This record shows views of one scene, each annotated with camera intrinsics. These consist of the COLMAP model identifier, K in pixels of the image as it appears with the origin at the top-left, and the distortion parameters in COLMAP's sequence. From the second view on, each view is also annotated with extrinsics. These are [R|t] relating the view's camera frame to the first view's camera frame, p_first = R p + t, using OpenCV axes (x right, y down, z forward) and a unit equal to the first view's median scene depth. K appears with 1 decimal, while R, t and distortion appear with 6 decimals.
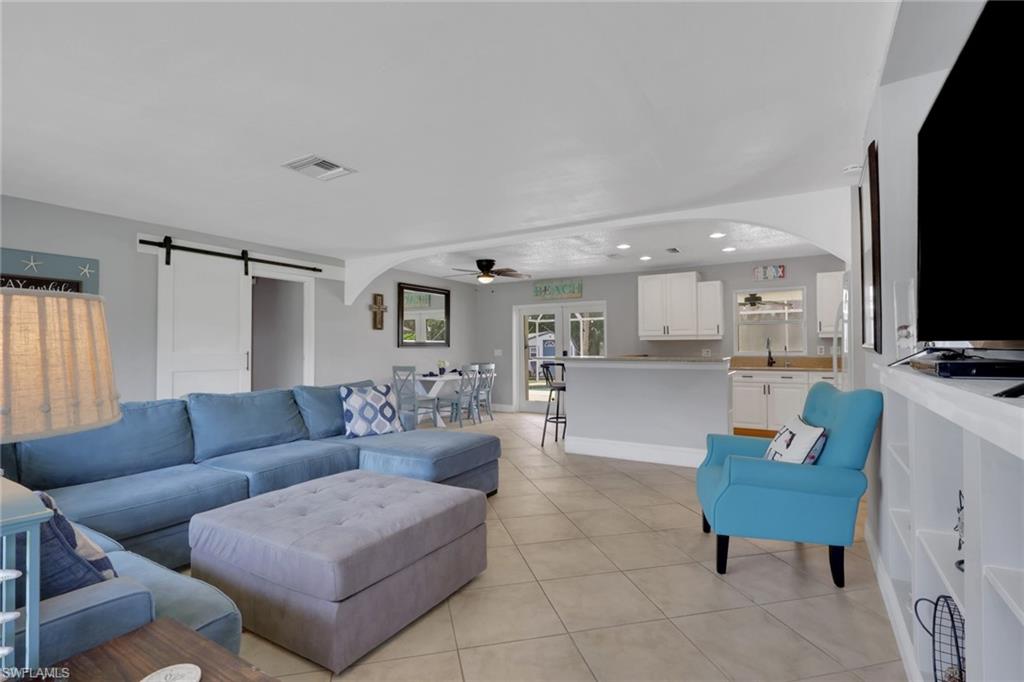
lens RADIAL K [[491.4, 0, 507.7], [0, 491.4, 332.6], [0, 0, 1]] dist [-0.000026, 0.000291]
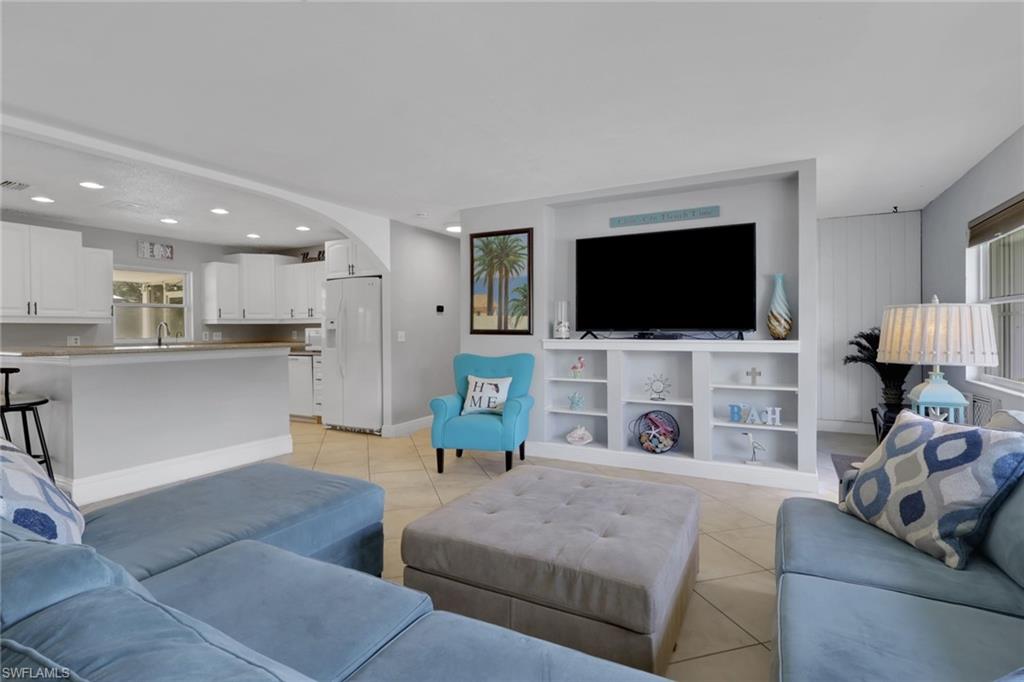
lens RADIAL K [[491.4, 0, 507.7], [0, 491.4, 332.6], [0, 0, 1]] dist [-0.000026, 0.000291]
pose [[-0.056349, -0.002096, 0.998409, -0.412999], [-0.027500, 0.999622, 0.000546, 0.010509], [-0.998032, -0.027426, -0.056385, 0.404292]]
